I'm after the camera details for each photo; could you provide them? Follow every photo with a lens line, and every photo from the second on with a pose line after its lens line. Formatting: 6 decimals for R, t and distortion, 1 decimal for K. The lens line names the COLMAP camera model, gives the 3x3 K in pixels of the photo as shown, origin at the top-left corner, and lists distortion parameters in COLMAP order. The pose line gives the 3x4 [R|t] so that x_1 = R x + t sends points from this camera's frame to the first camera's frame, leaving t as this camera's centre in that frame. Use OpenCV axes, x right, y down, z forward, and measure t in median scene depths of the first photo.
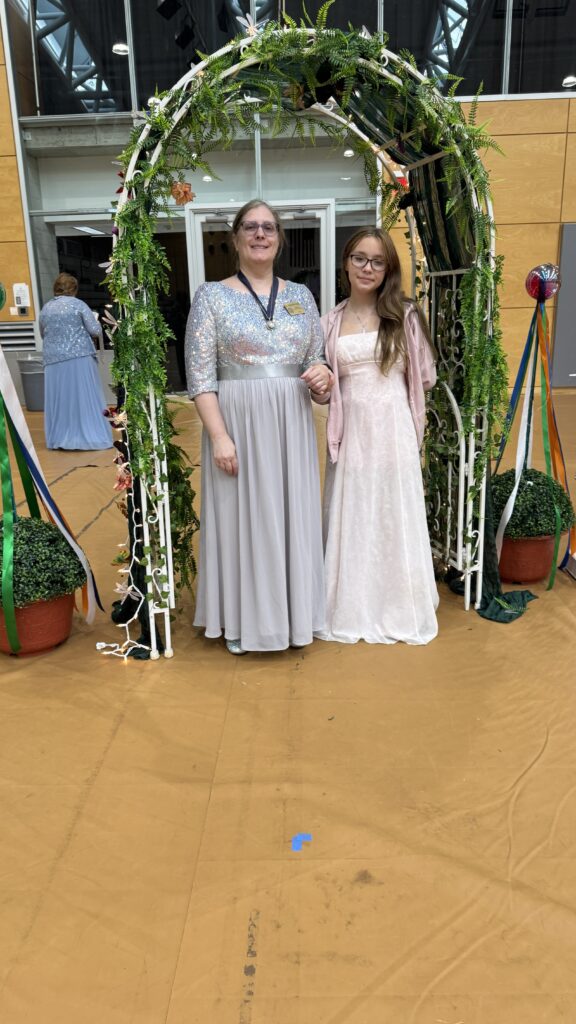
lens RADIAL K [[731.4, 0, 289.3], [0, 731.4, 511.7], [0, 0, 1]] dist [0.020687, -0.018971]
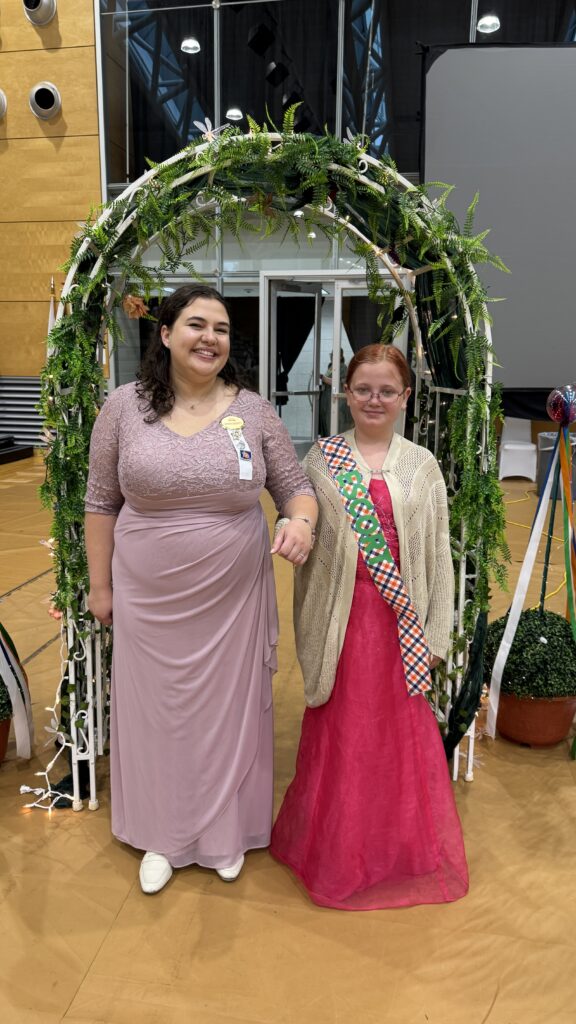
lens RADIAL K [[731.4, 0, 287.1], [0, 731.4, 514.6], [0, 0, 1]] dist [0.020687, -0.018971]
pose [[0.988278, 0.069140, -0.136110, 0.186133], [-0.076573, 0.995802, -0.050142, -0.146117], [0.132072, 0.059977, 0.989424, 0.142031]]
